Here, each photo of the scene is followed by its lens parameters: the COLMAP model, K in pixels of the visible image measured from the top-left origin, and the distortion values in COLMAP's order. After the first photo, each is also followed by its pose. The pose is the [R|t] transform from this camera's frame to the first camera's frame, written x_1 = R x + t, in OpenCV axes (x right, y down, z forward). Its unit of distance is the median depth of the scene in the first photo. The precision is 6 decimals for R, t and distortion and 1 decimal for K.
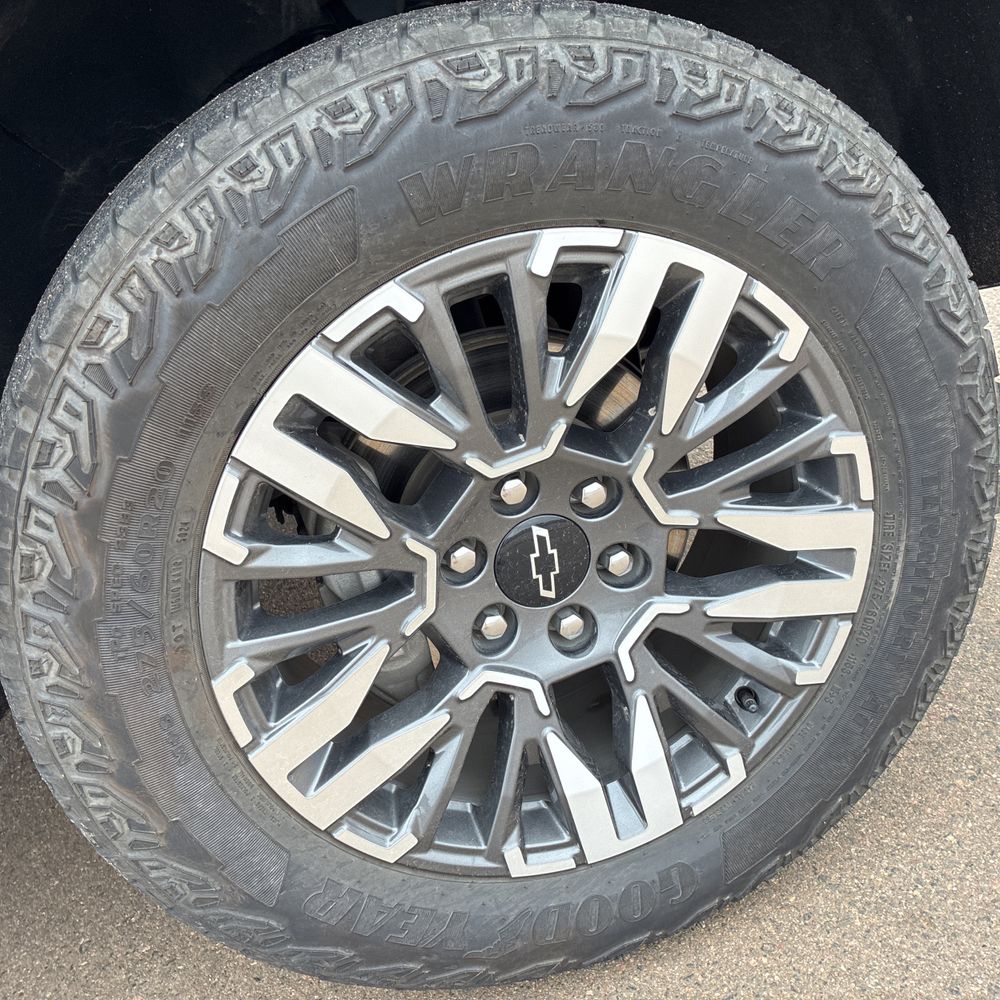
lens RADIAL K [[1030.0, 0, 501.0], [0, 1030.0, 495.7], [0, 0, 1]] dist [0.031315, -0.051390]
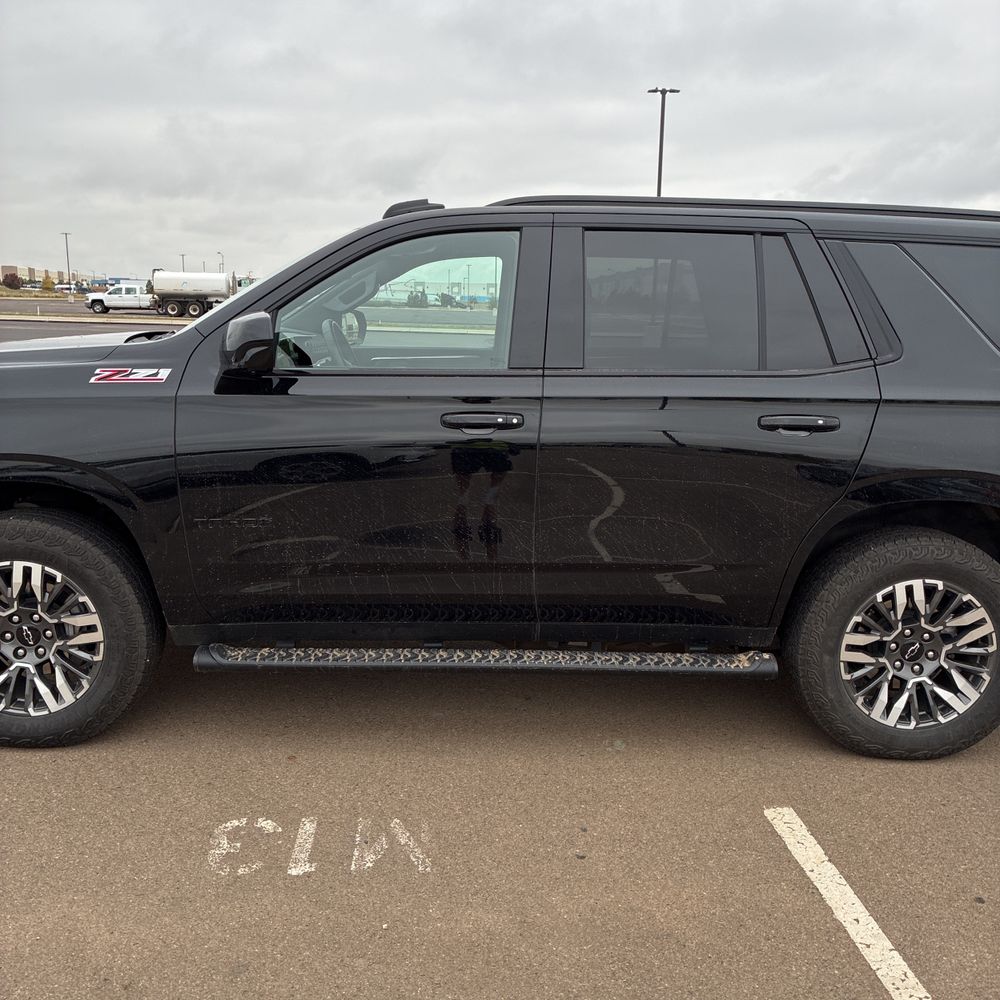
lens RADIAL K [[1004.6, 0, 500.3], [0, 1004.6, 503.4], [0, 0, 1]] dist [0.011734, 0.000001]
pose [[0.948264, -0.138140, -0.285856, 3.104648], [0.093710, 0.982047, -0.163713, 0.388677], [0.303339, 0.128455, 0.944185, -2.342811]]
